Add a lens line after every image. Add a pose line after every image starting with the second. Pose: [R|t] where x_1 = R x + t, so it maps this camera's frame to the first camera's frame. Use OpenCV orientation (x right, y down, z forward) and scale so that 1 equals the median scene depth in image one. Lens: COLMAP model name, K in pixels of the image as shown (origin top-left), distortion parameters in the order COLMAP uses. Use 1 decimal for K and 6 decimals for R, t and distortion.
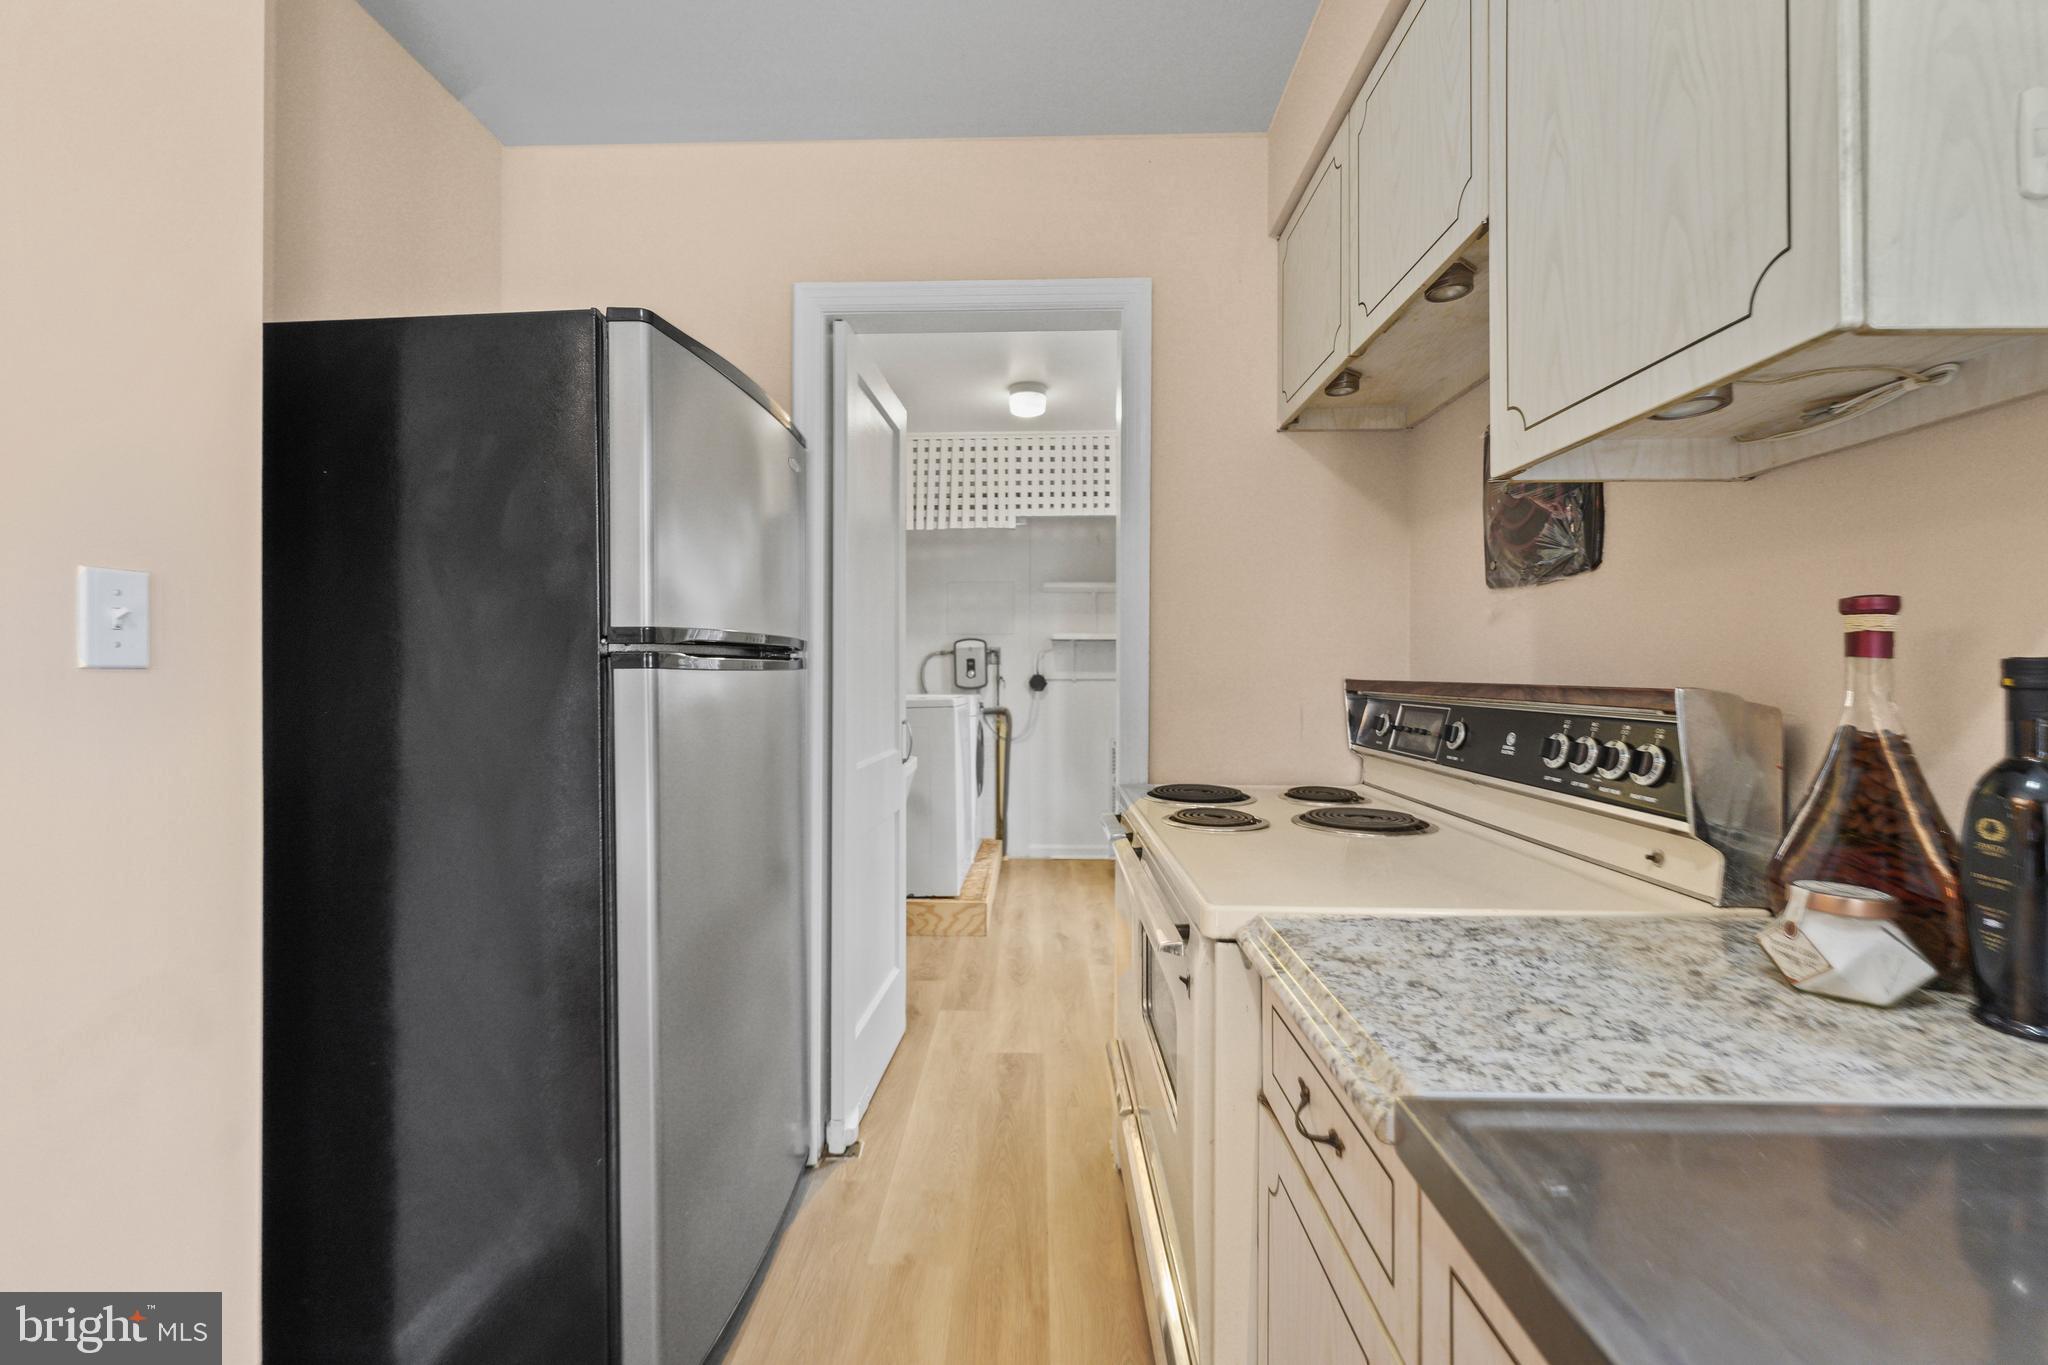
lens RADIAL K [[833.6, 0, 1018.6], [0, 833.6, 668.7], [0, 0, 1]] dist [-0.002662, -0.000225]
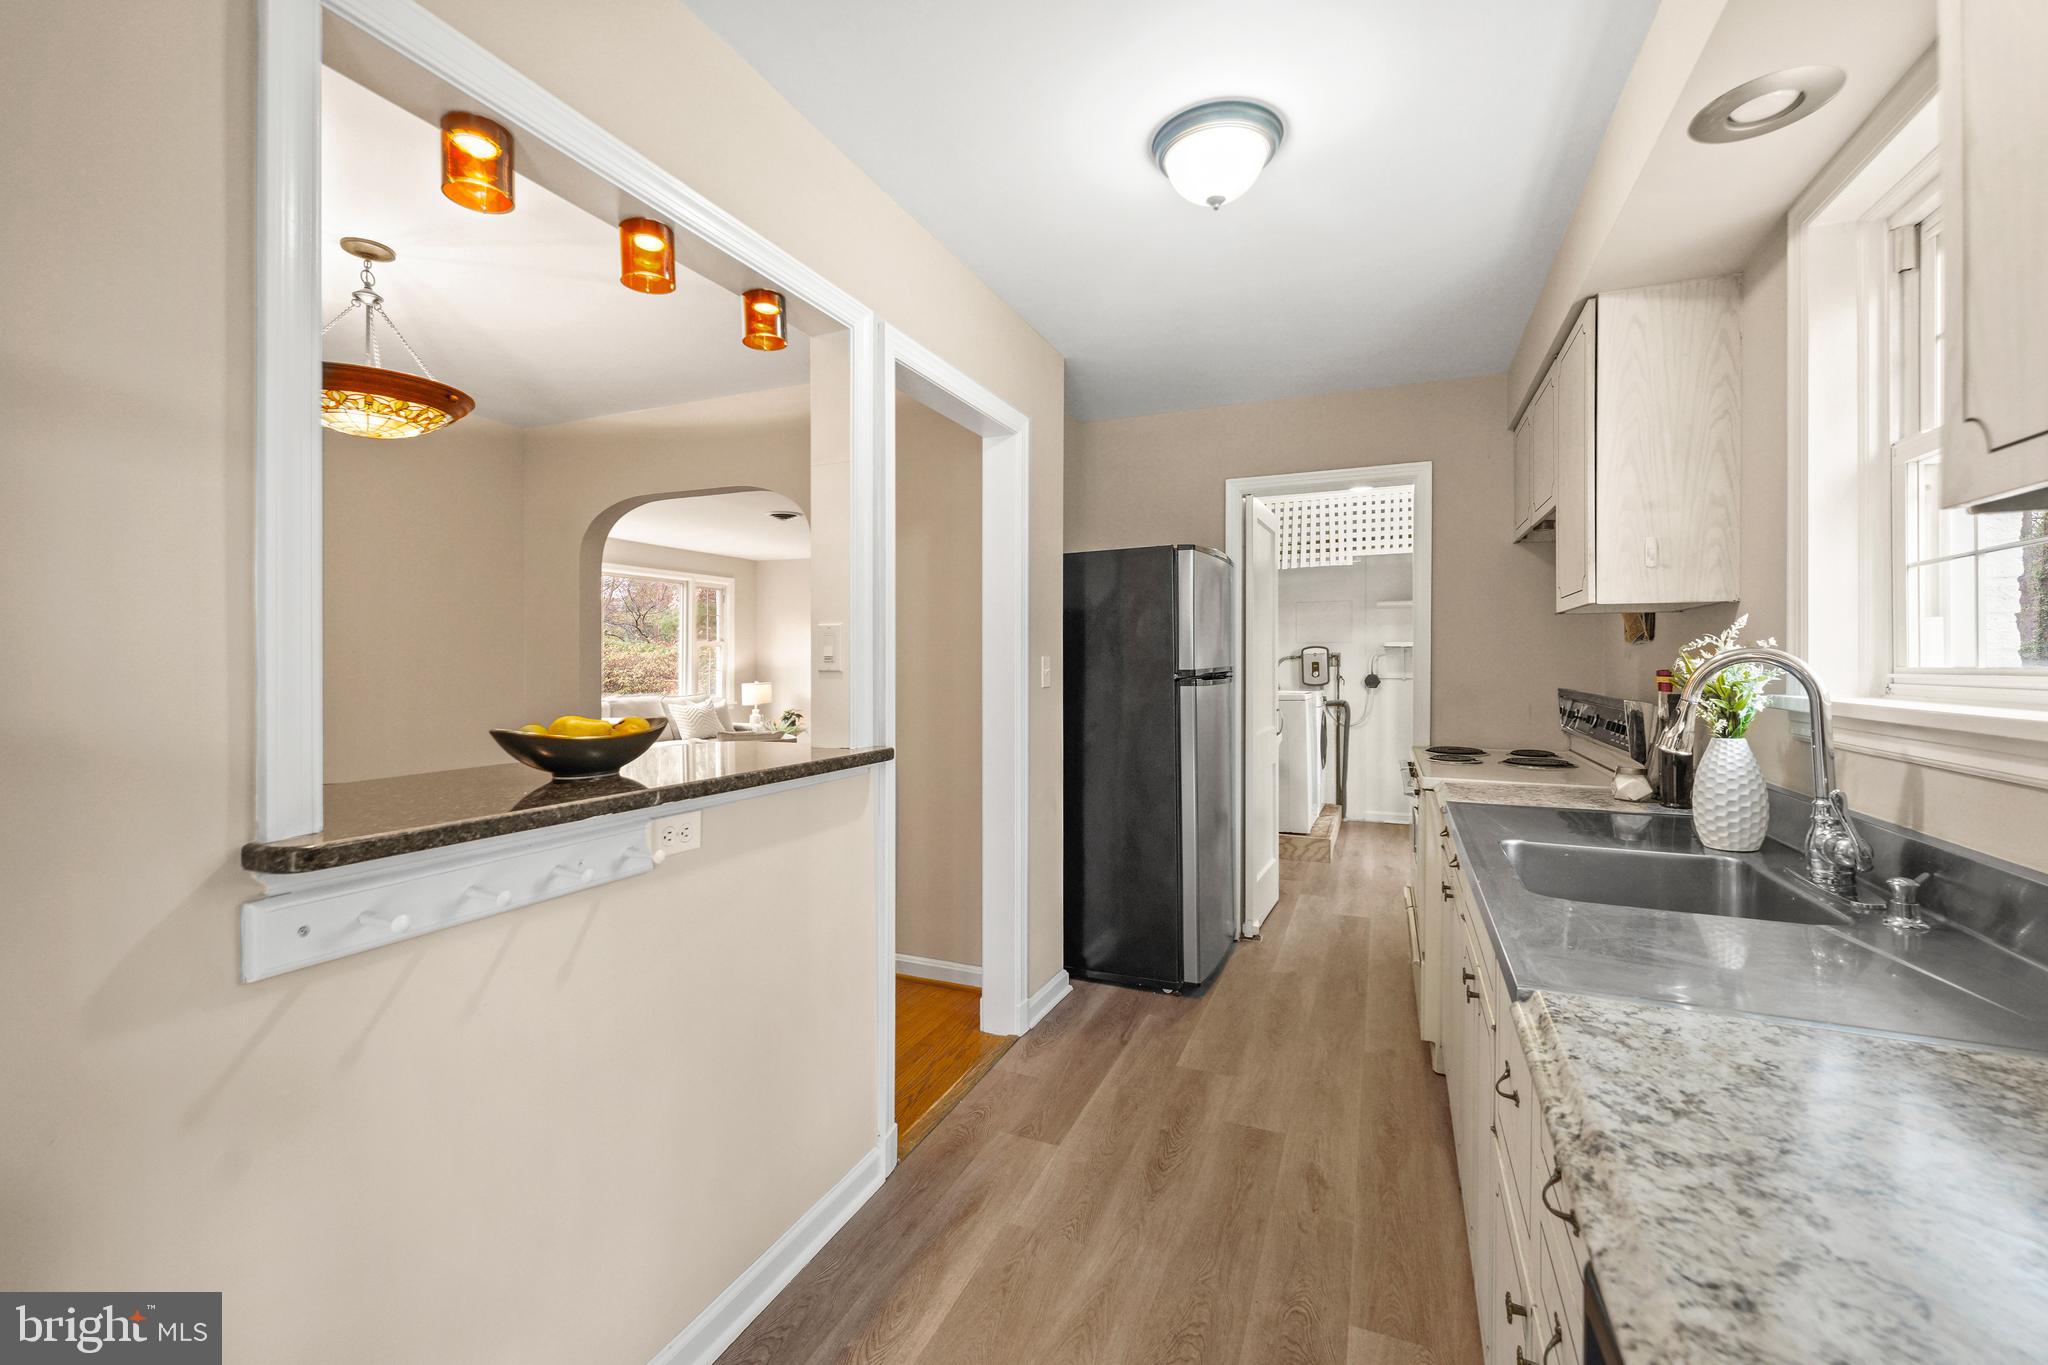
lens RADIAL K [[845.6, 0, 1030.4], [0, 845.6, 666.9], [0, 0, 1]] dist [0.007659, 0.000179]
pose [[0.931585, -0.001067, -0.363523, 0.008439], [0.005082, 0.999936, 0.010090, -0.023777], [0.363489, -0.011247, 0.931531, -0.435424]]
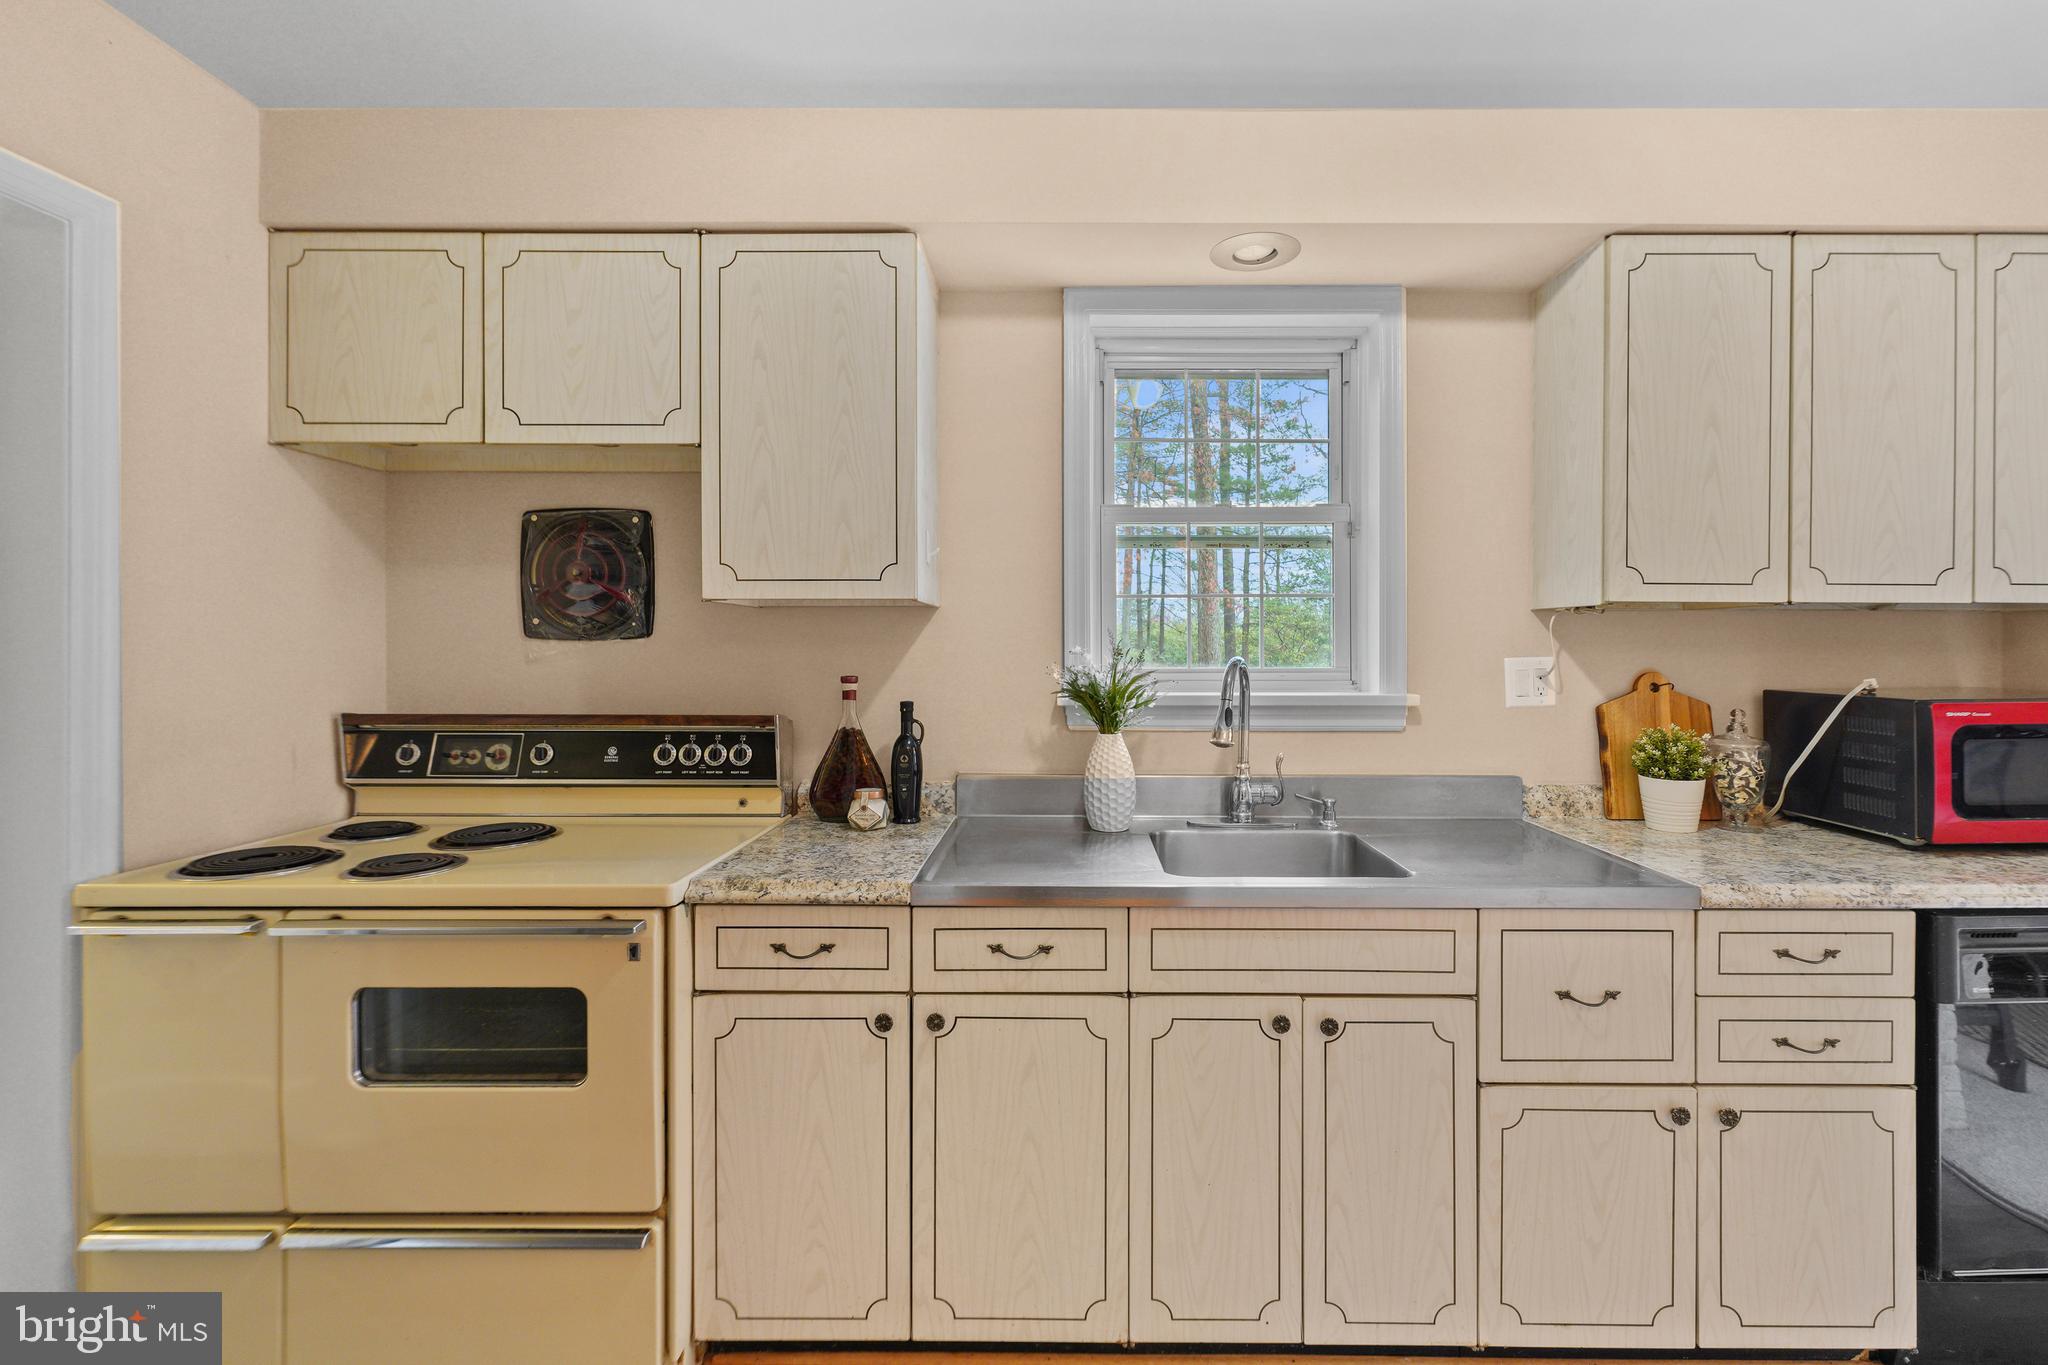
lens RADIAL K [[848.2, 0, 1067.4], [0, 848.2, 654.1], [0, 0, 1]] dist [-0.000946, -0.000163]
pose [[-0.028875, -0.007310, 0.999556, -0.277886], [-0.007426, 0.999947, 0.007099, -0.031050], [-0.999555, -0.007218, -0.028927, 0.070295]]
